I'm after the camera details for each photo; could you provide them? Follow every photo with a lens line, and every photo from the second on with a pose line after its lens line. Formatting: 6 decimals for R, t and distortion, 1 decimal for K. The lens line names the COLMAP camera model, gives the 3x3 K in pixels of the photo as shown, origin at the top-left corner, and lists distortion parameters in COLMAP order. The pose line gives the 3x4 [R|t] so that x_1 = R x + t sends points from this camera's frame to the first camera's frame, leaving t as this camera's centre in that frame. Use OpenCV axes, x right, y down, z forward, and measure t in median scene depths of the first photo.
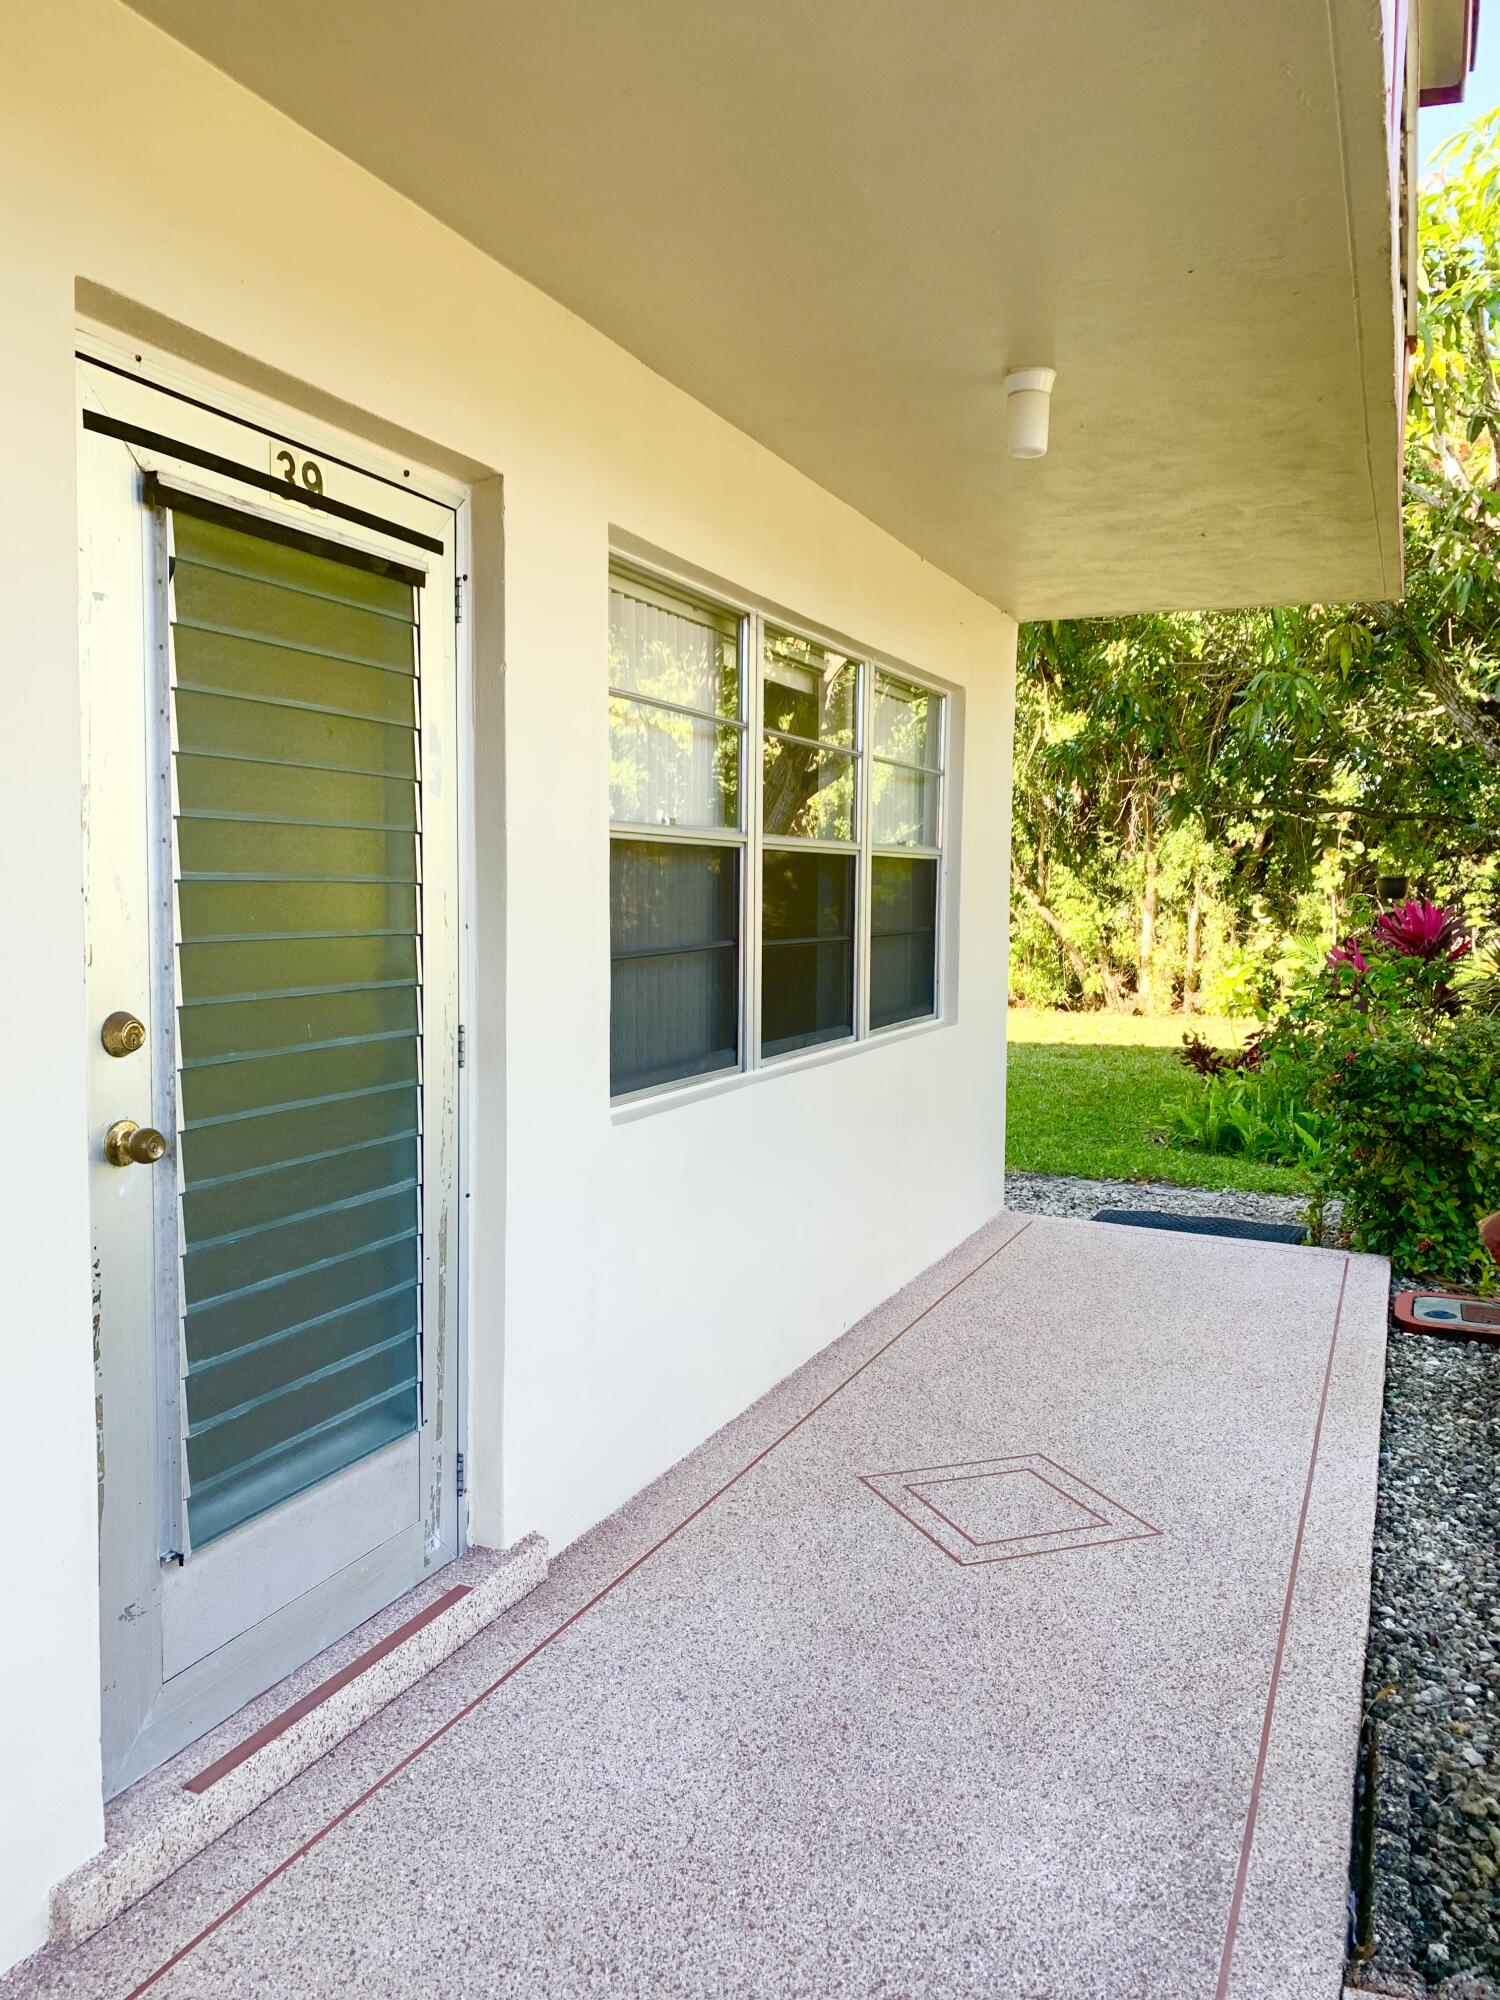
lens RADIAL K [[1539.3, 0, 758.3], [0, 1539.3, 996.0], [0, 0, 1]] dist [0.069136, -0.091694]
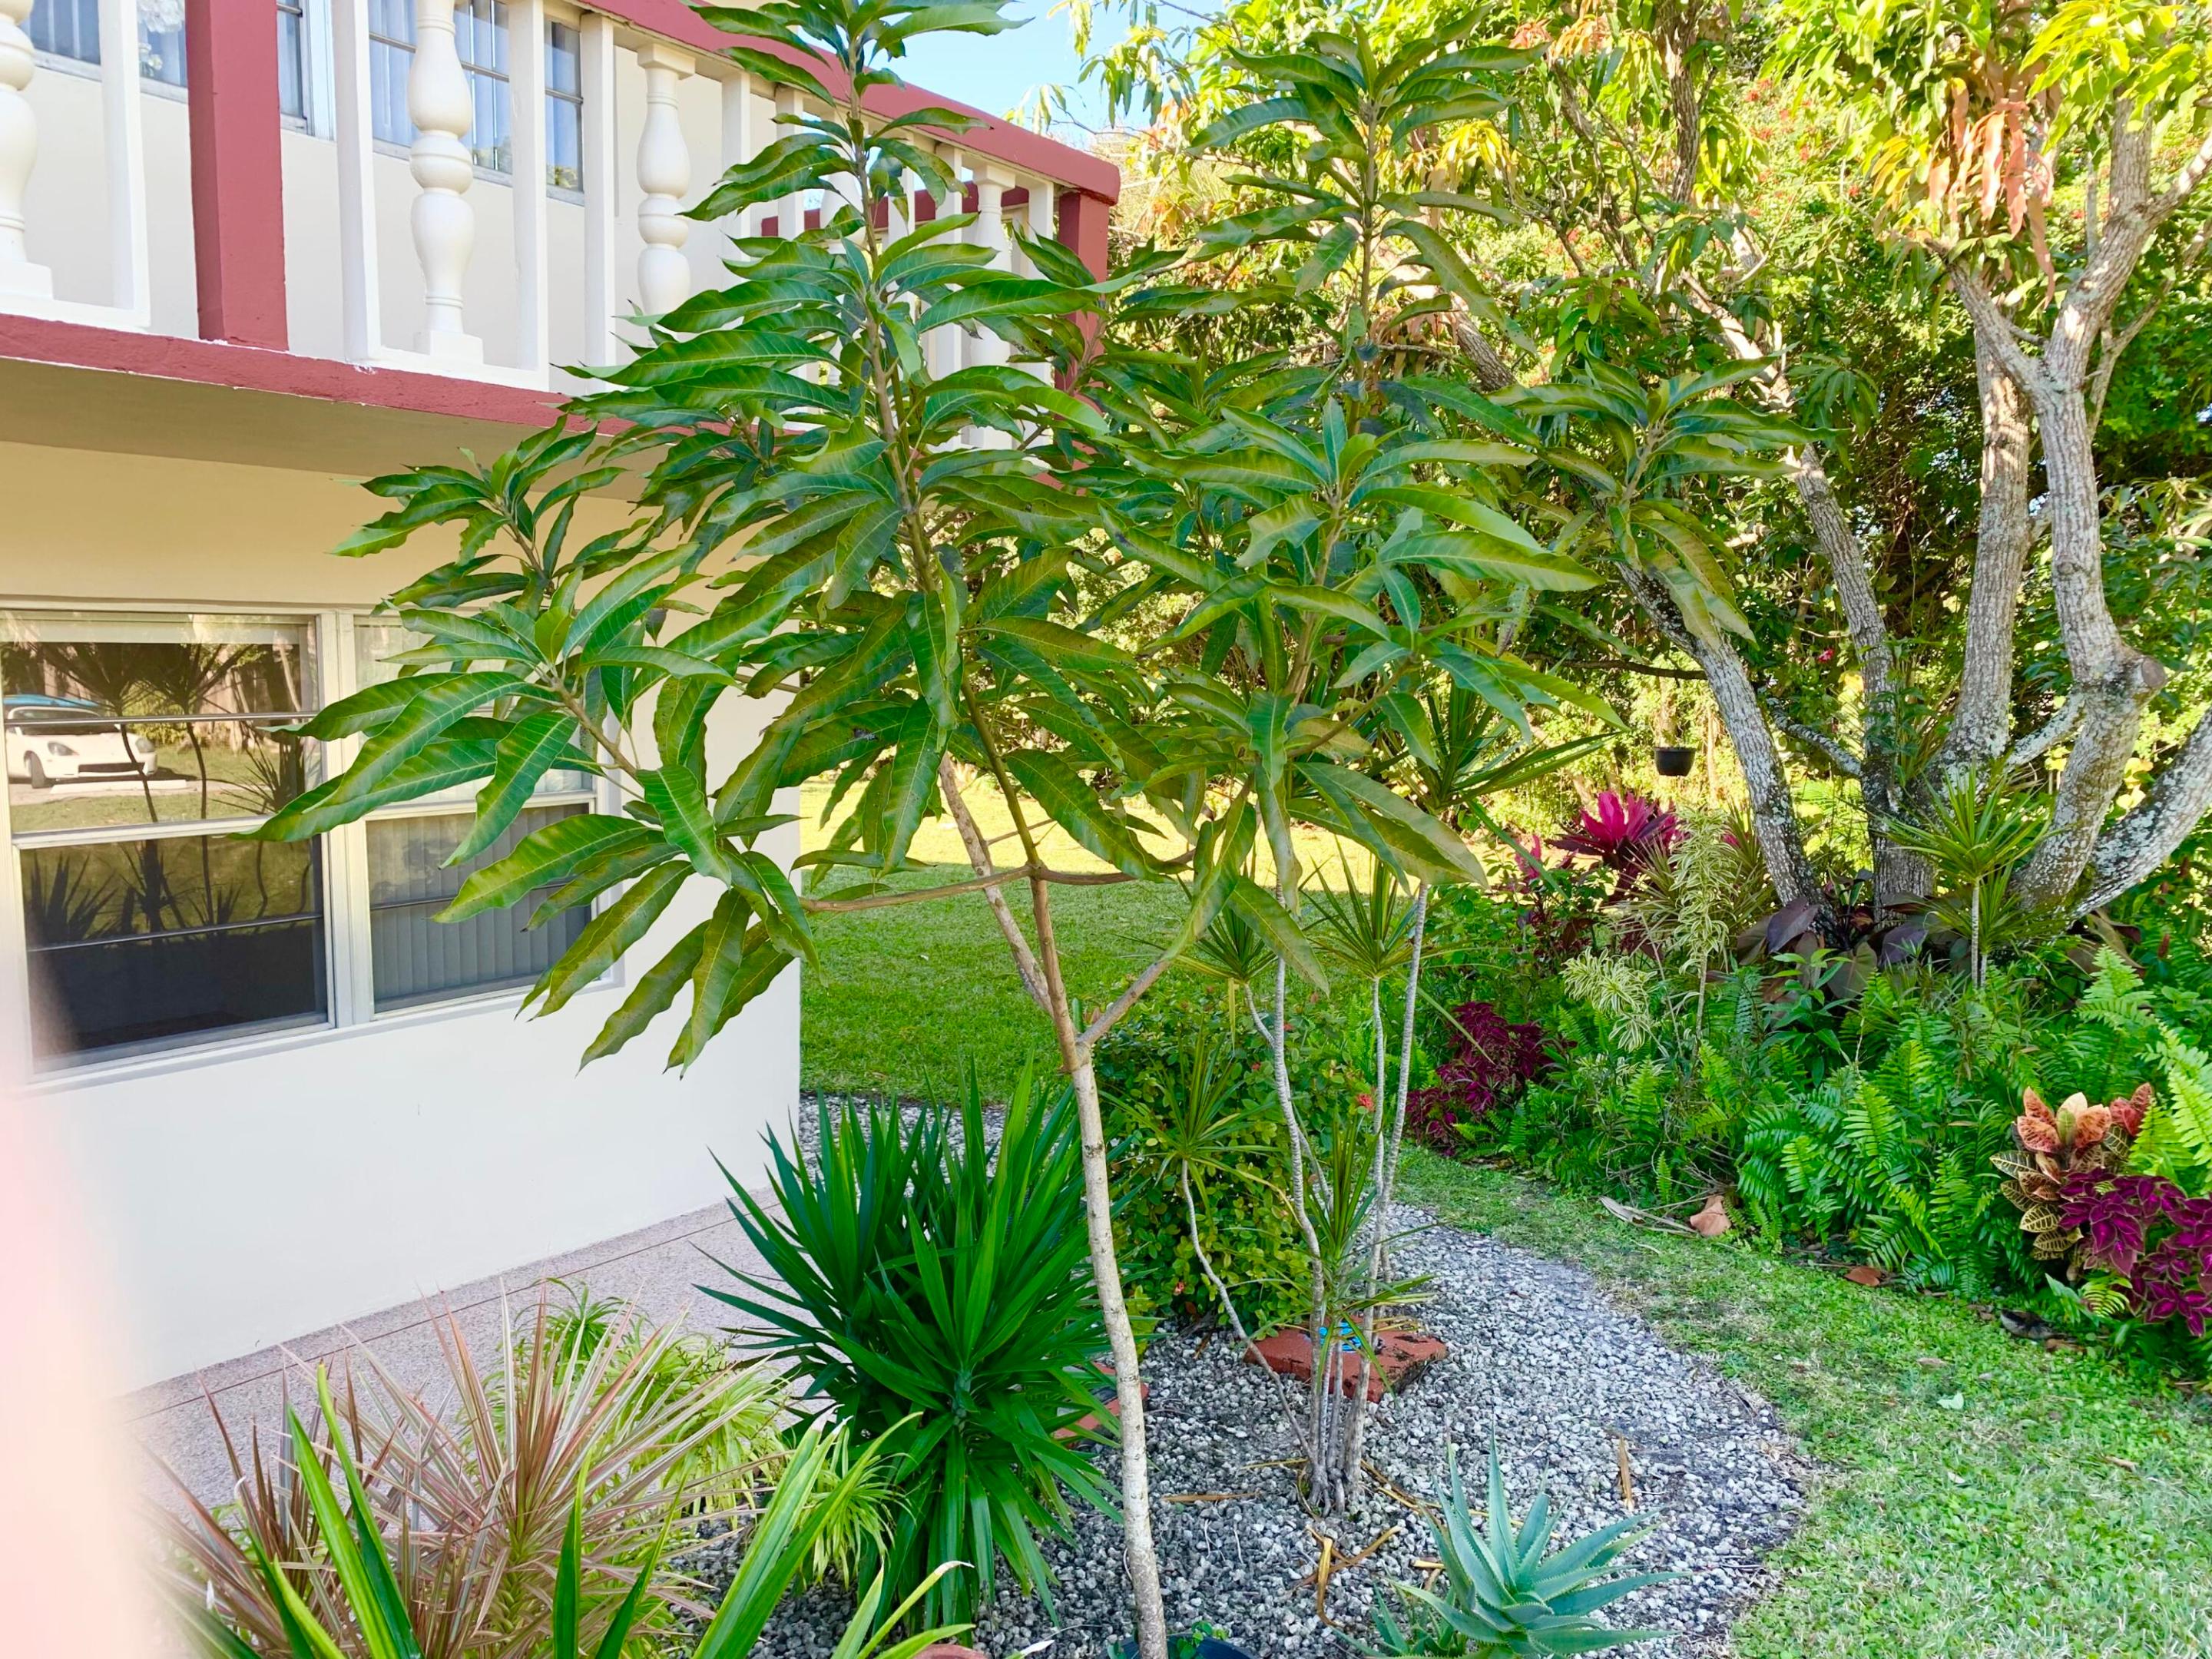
lens RADIAL K [[1686.3, 0, 1100.3], [0, 1686.3, 823.2], [0, 0, 1]] dist [0.049284, -0.054804]
pose [[0.968019, 0.034178, -0.248538, 0.647305], [-0.025131, 0.998904, 0.039484, -0.122775], [0.249616, -0.031975, 0.967817, 0.125551]]
